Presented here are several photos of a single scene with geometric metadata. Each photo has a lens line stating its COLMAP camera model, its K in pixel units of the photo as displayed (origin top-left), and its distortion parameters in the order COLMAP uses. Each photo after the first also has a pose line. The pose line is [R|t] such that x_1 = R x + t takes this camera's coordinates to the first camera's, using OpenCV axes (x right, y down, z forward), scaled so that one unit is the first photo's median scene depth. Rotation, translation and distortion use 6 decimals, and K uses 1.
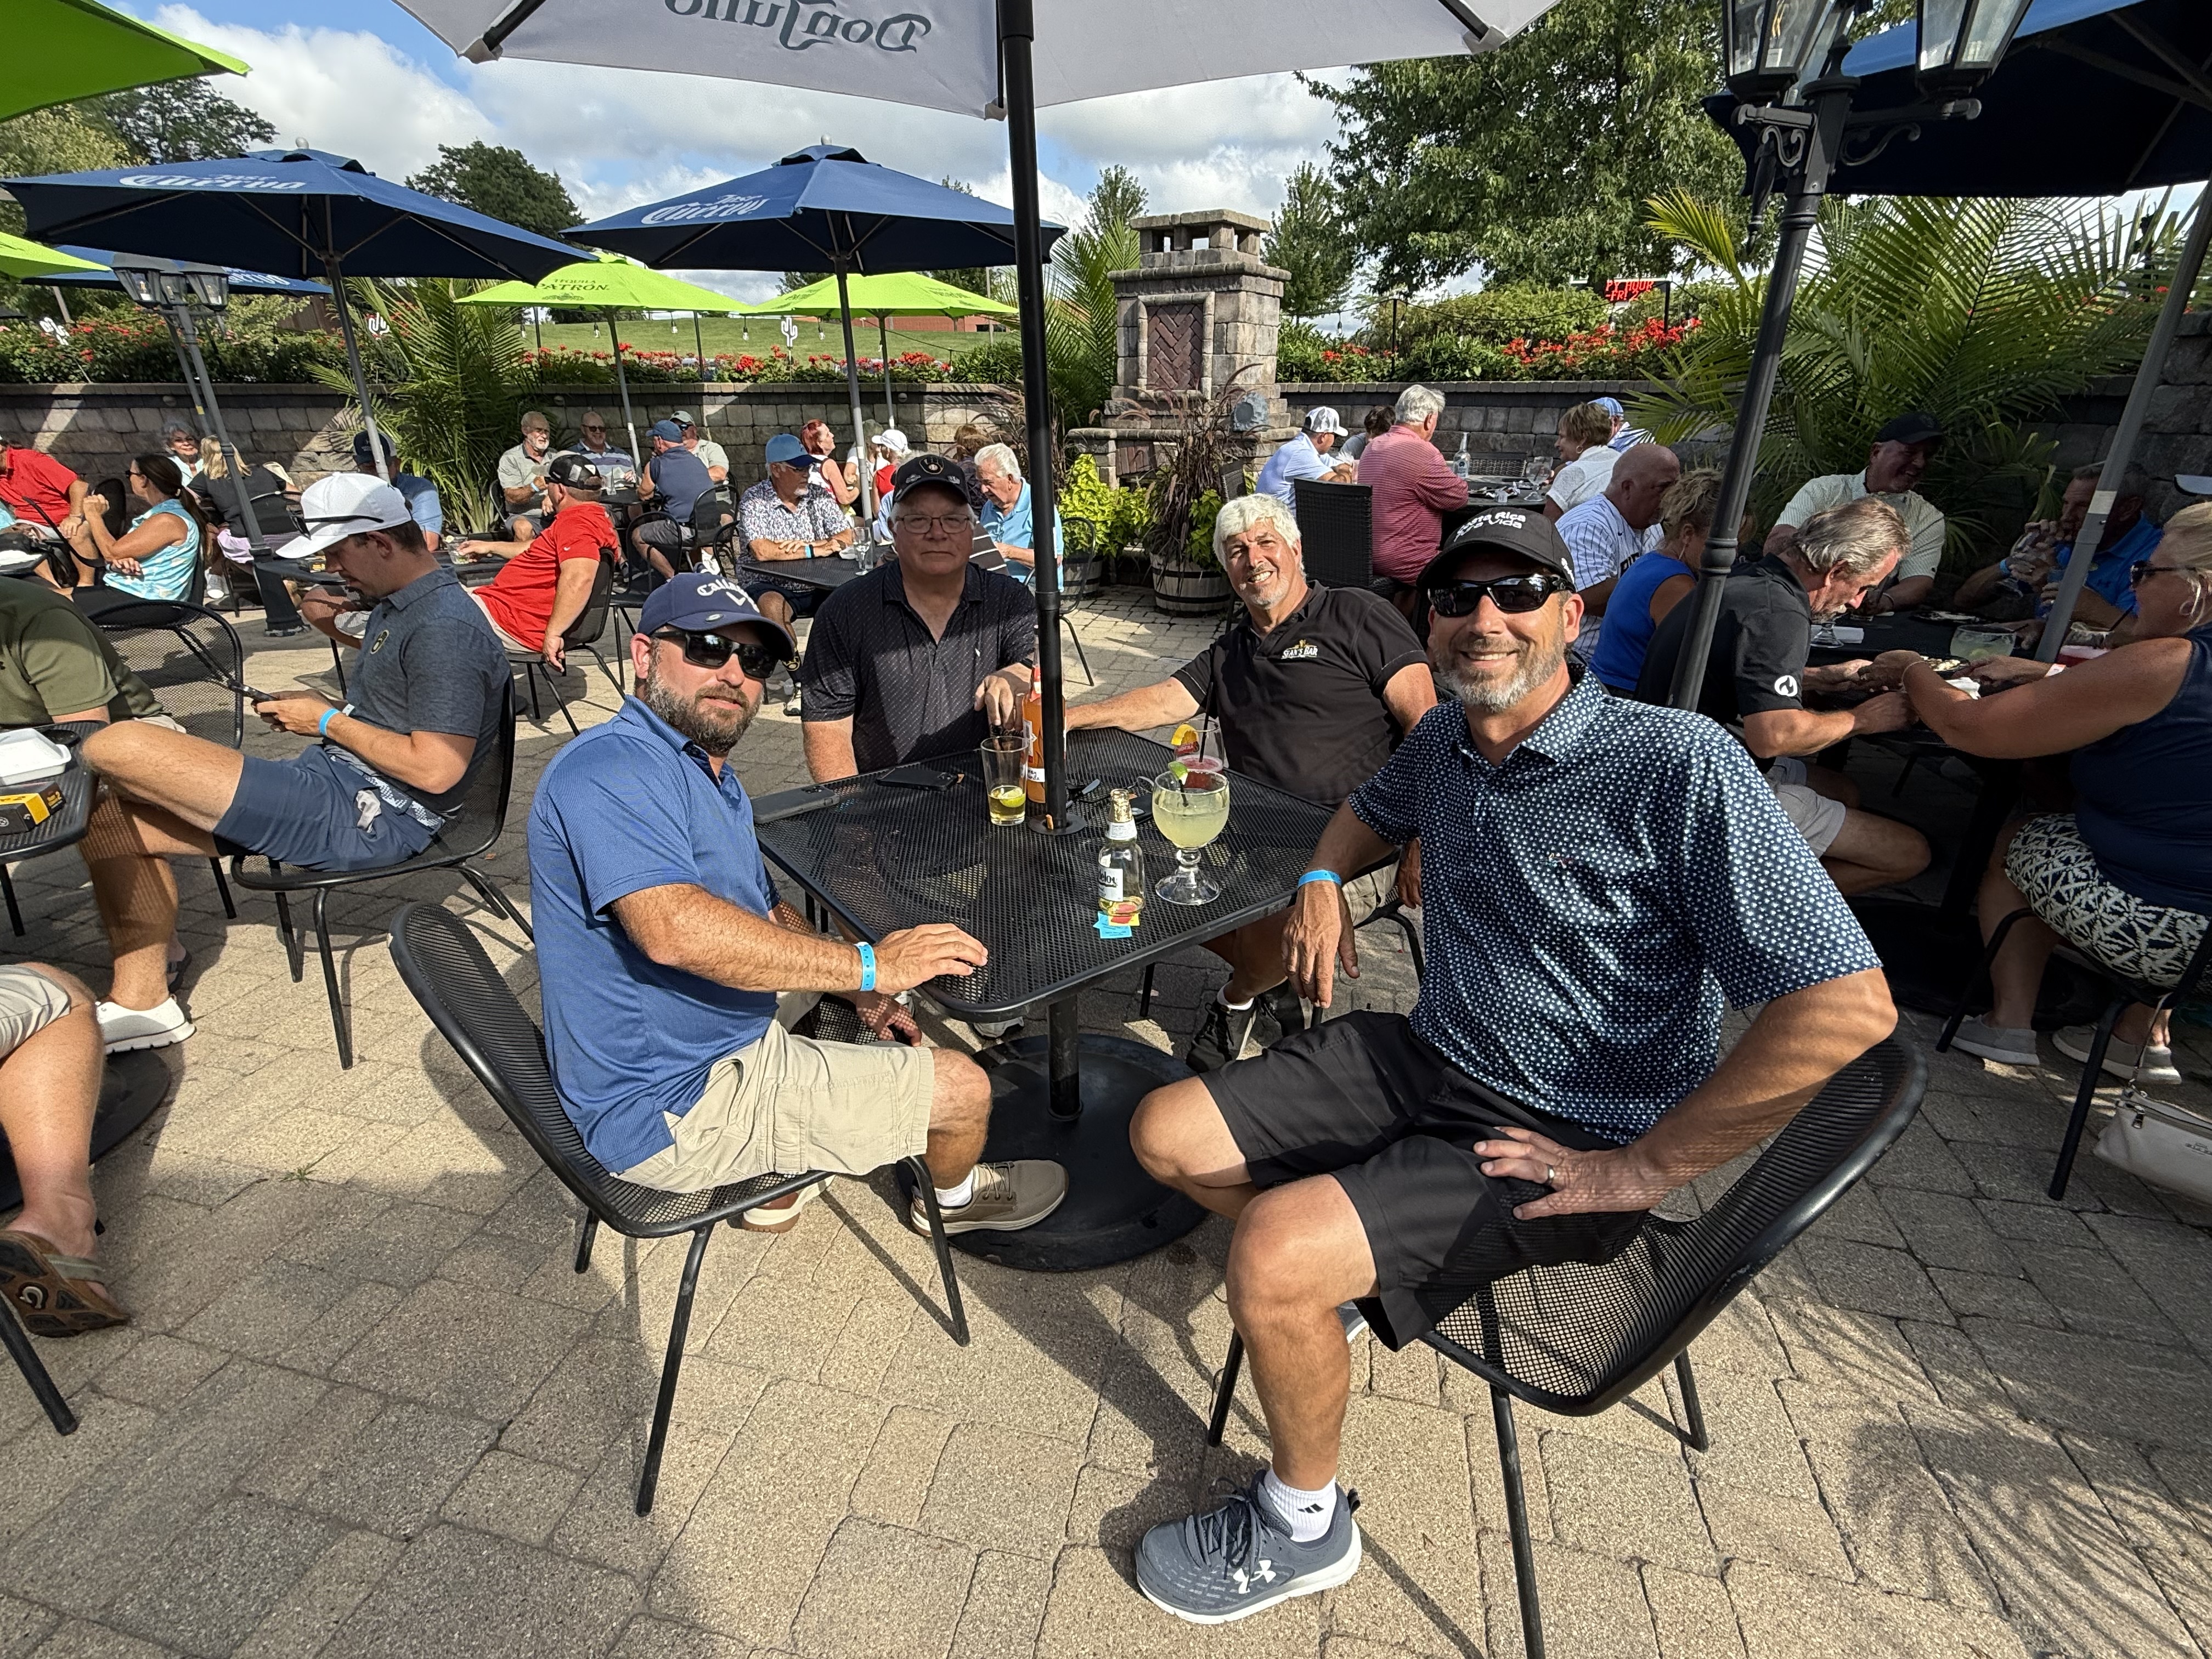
lens RADIAL K [[1013.0, 0, 1106.0], [0, 1013.0, 829.5], [0, 0, 1]] dist [0.002575, -0.000234]
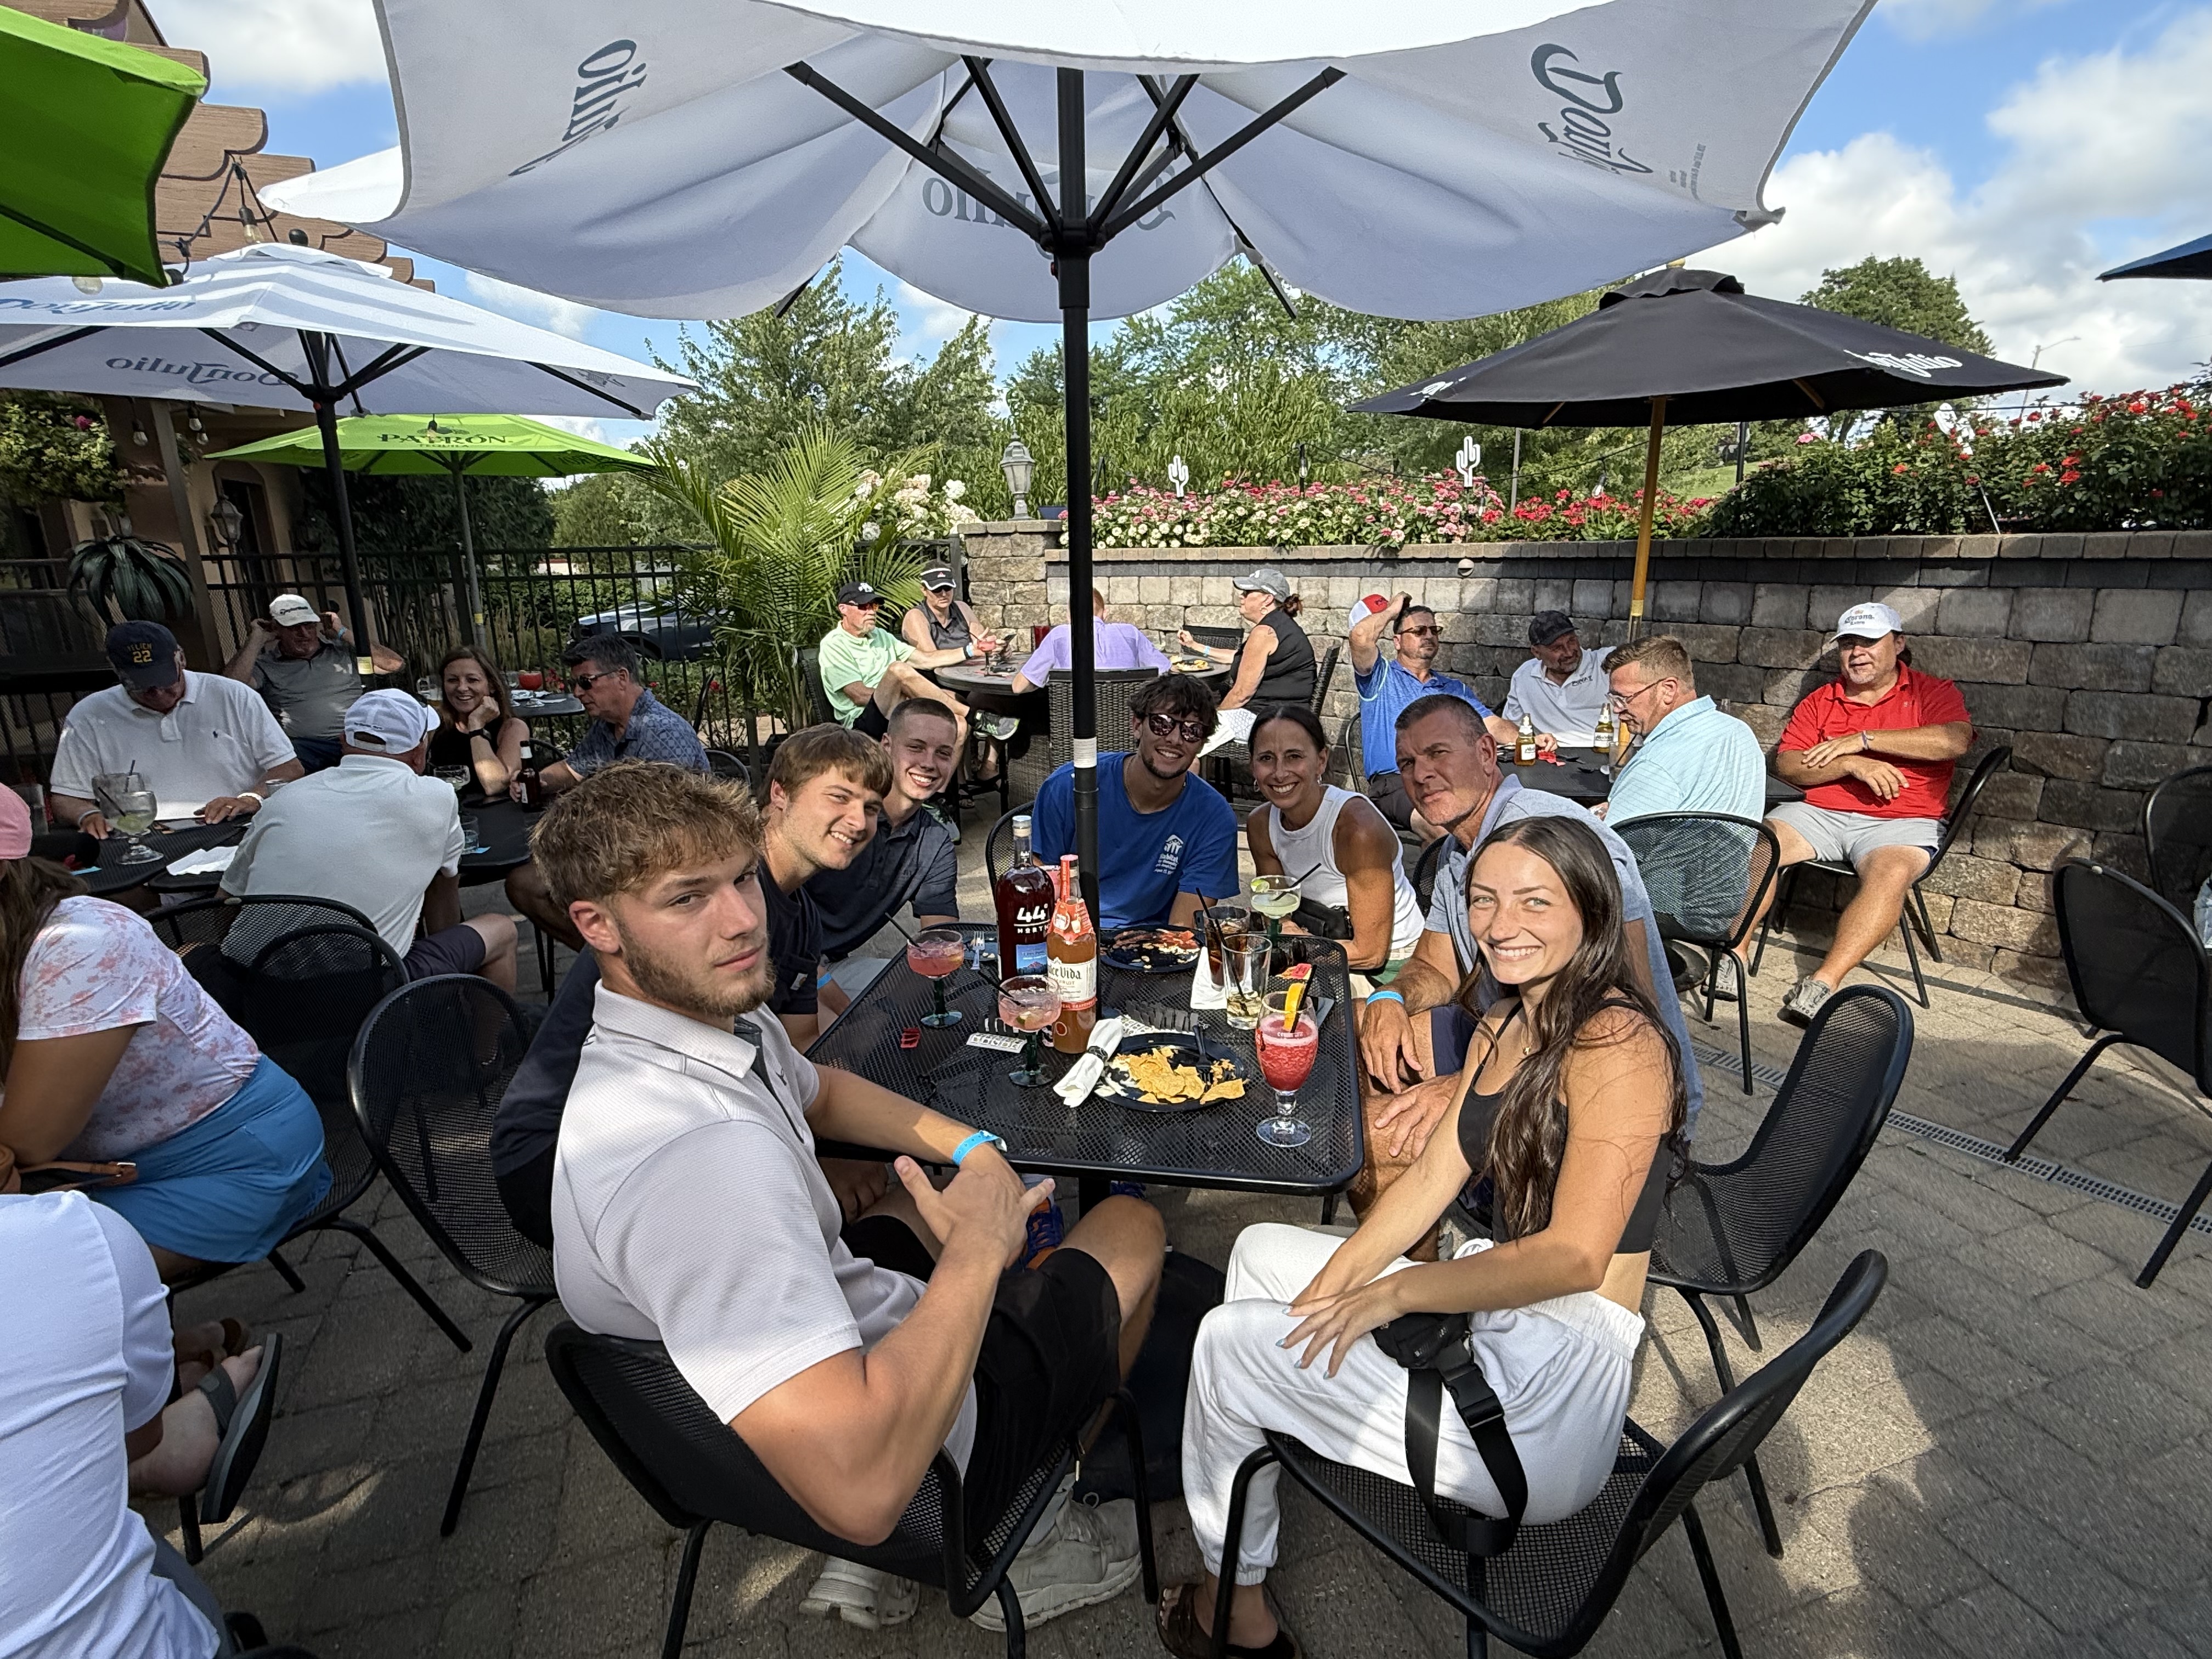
lens RADIAL K [[1126.8, 0, 1106.0], [0, 1126.8, 829.5], [0, 0, 1]] dist [0.001745, 0.000197]
pose [[0.540547, 0.200447, -0.817087, -0.779898], [-0.317525, 0.947983, 0.022498, -0.201854], [0.779094, 0.247284, 0.576076, 0.438973]]
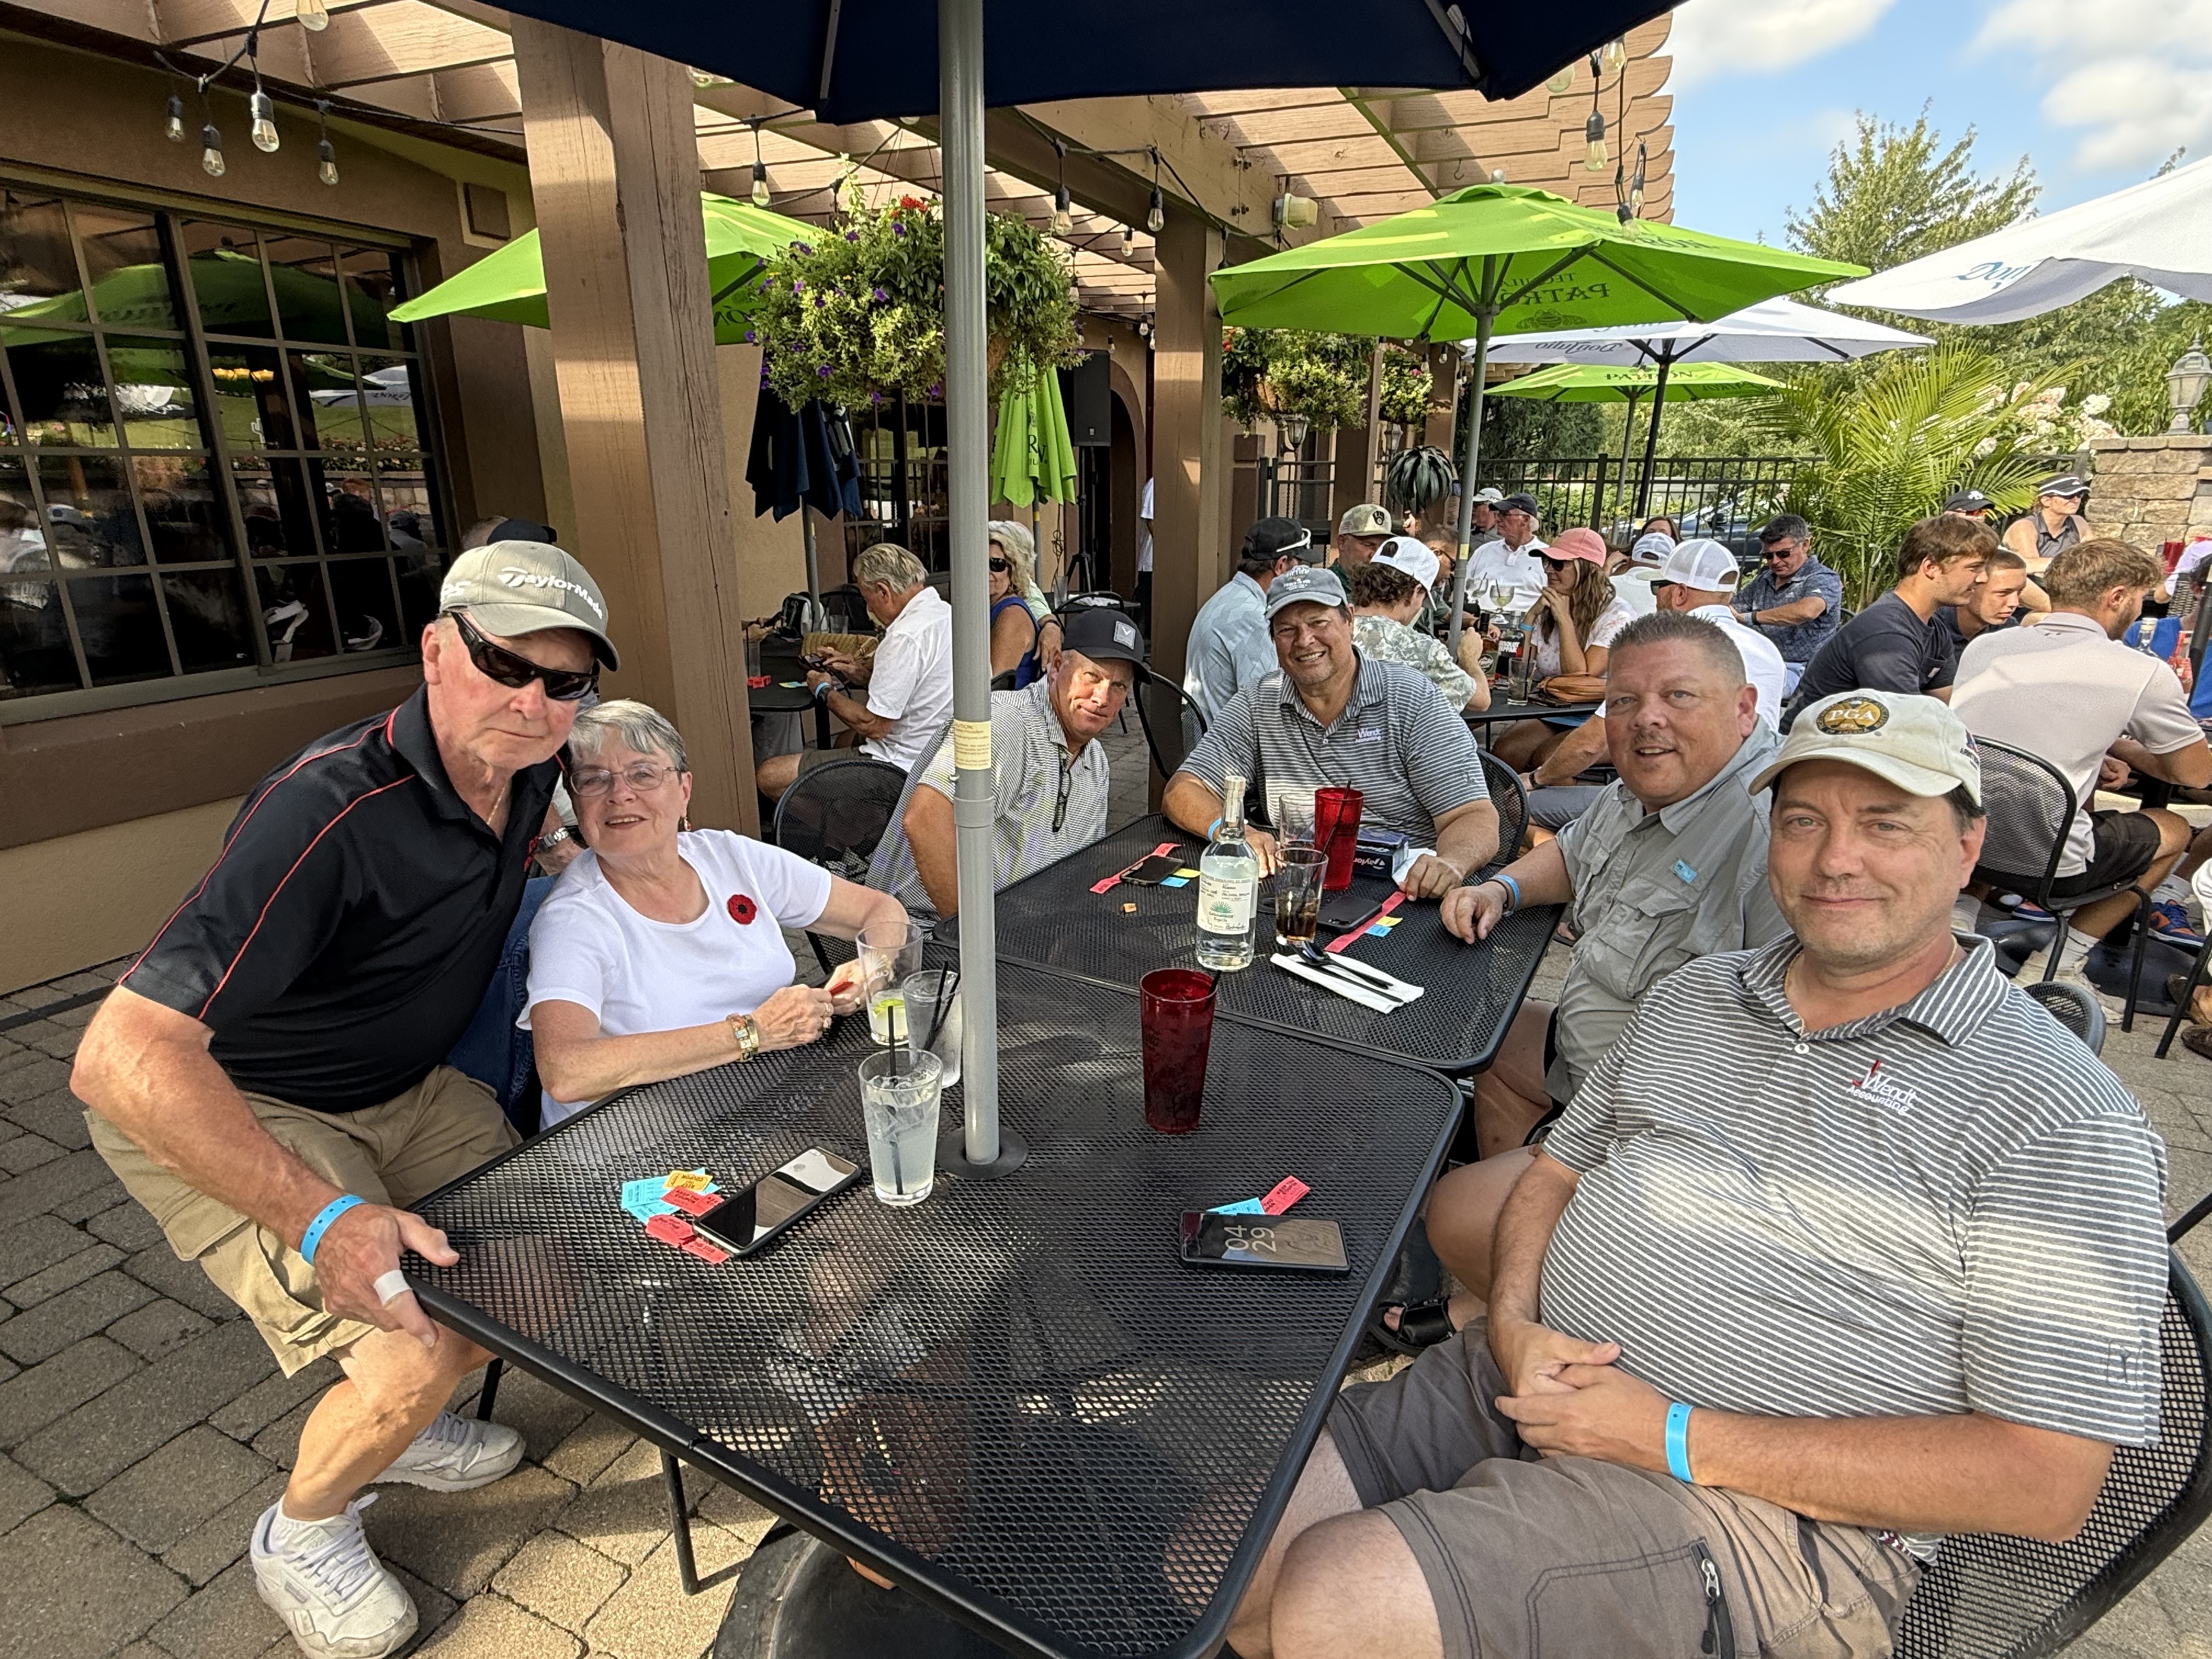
lens RADIAL K [[1161.8, 0, 1106.0], [0, 1161.8, 827.6], [0, 0, 1]] dist [-0.000542, 0.000333]
pose [[-0.207558, 0.288301, -0.934774, -0.498563], [-0.387711, 0.853079, 0.349193, -0.127063], [0.898109, 0.434900, -0.065286, 0.288087]]
